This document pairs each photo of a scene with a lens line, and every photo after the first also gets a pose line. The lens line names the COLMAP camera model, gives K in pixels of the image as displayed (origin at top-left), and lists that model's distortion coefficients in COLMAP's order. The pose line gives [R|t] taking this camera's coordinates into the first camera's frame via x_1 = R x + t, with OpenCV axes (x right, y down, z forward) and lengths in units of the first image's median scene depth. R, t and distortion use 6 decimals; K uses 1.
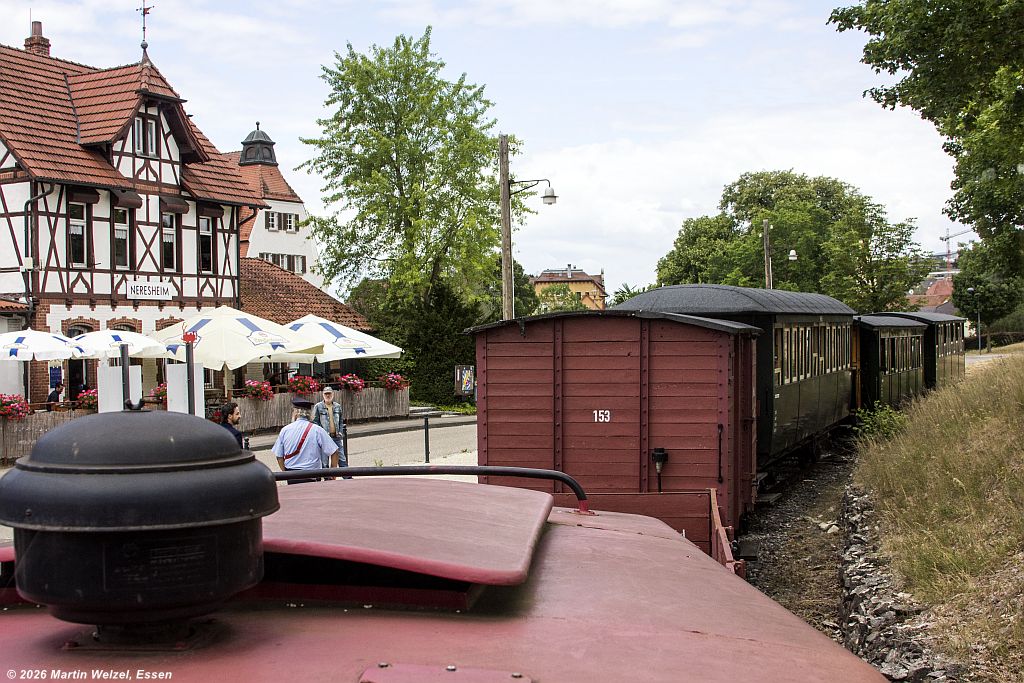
lens RADIAL K [[1381.3, 0, 512.0], [0, 1381.3, 341.5], [0, 0, 1]] dist [-0.166618, -0.033352]
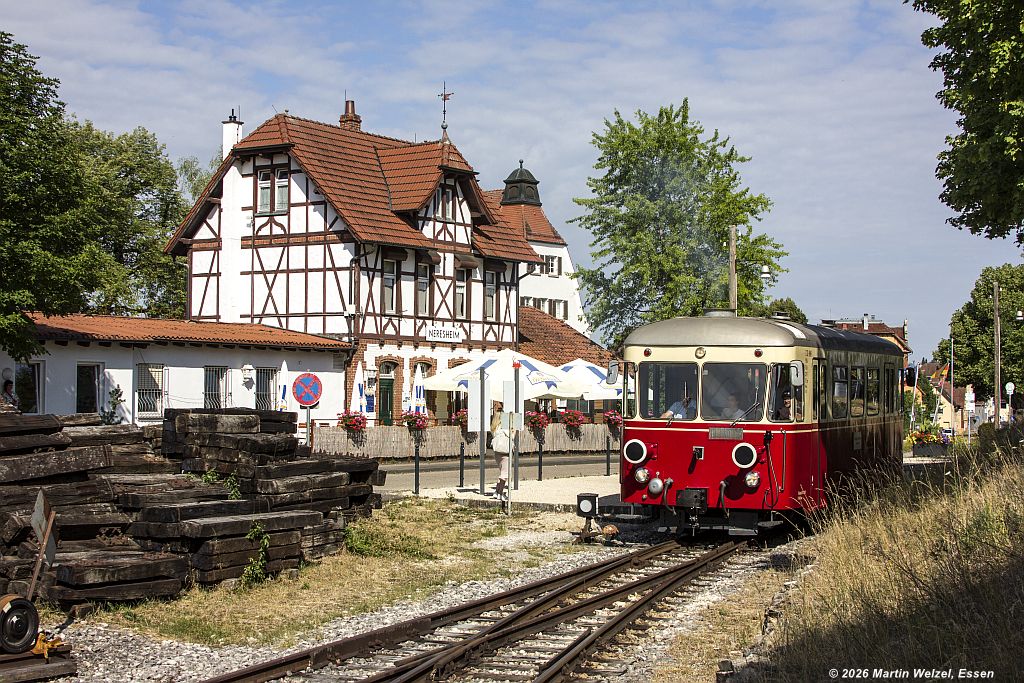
lens RADIAL K [[1935.3, 0, 516.7], [0, 1935.3, 360.1], [0, 0, 1]] dist [-0.014218, 0.084497]
pose [[0.986066, 0.025662, -0.164362, 0.071650], [-0.029874, 0.999284, -0.023207, 0.021978], [0.163649, 0.027794, 0.986127, -0.637250]]
